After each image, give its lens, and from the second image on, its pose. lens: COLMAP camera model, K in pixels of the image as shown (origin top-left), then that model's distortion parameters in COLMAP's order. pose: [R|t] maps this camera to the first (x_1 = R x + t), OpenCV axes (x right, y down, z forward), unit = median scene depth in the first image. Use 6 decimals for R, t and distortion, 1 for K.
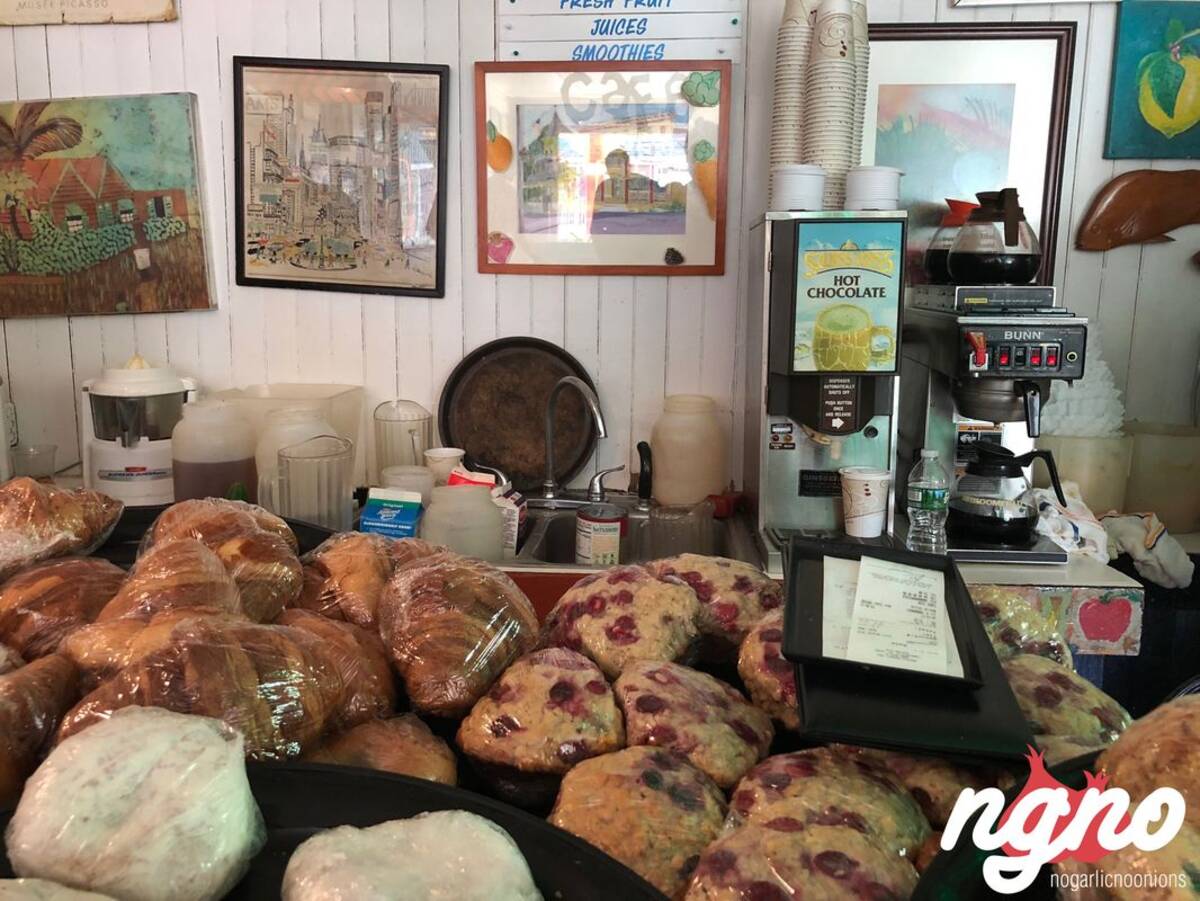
lens RADIAL K [[1003.9, 0, 592.0], [0, 1003.9, 437.1], [0, 0, 1]] dist [0.042934, -0.082525]
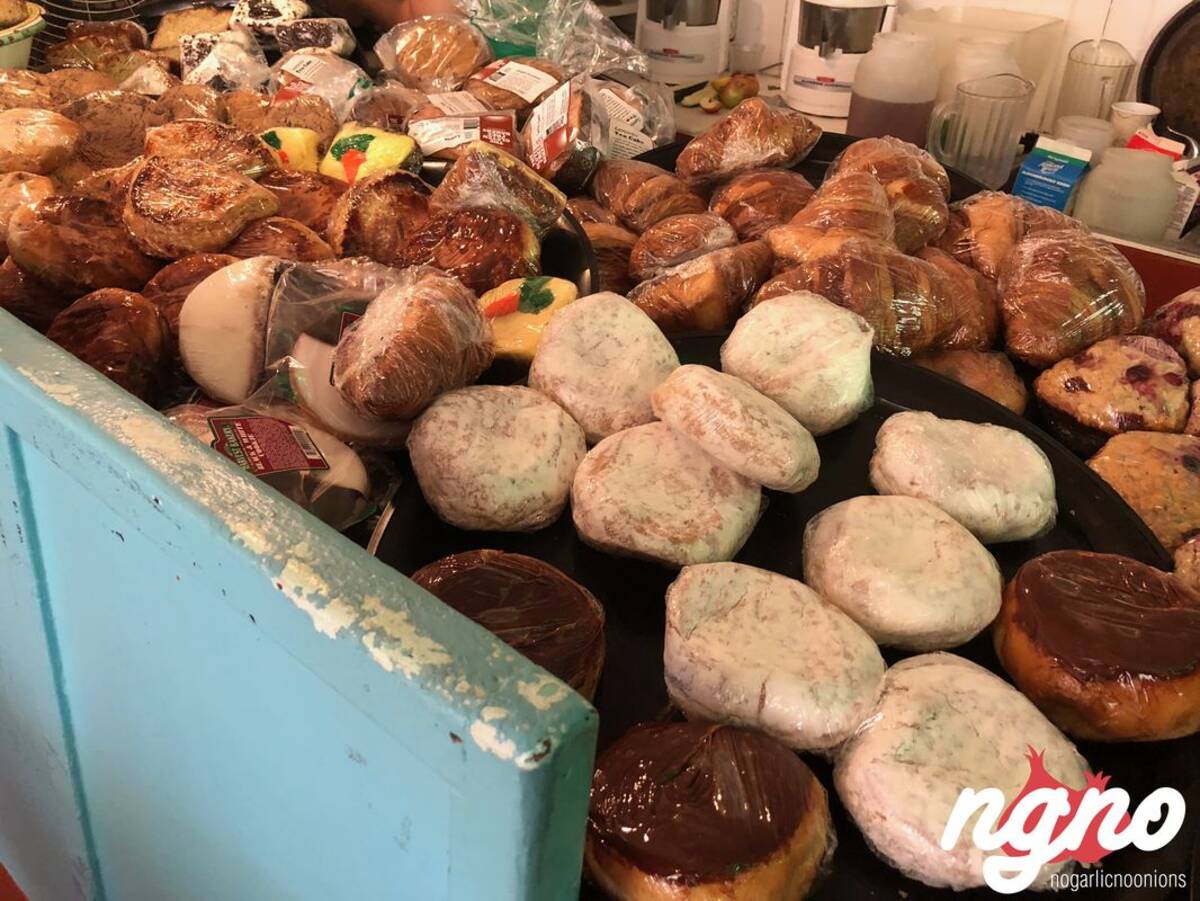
lens RADIAL K [[1003.9, 0, 592.0], [0, 1003.9, 437.1], [0, 0, 1]] dist [0.042934, -0.082525]
pose [[0.798259, 0.329308, -0.504321, 0.072484], [-0.124550, 0.909456, 0.396708, -0.058323], [0.589297, -0.253863, 0.766996, -0.261177]]
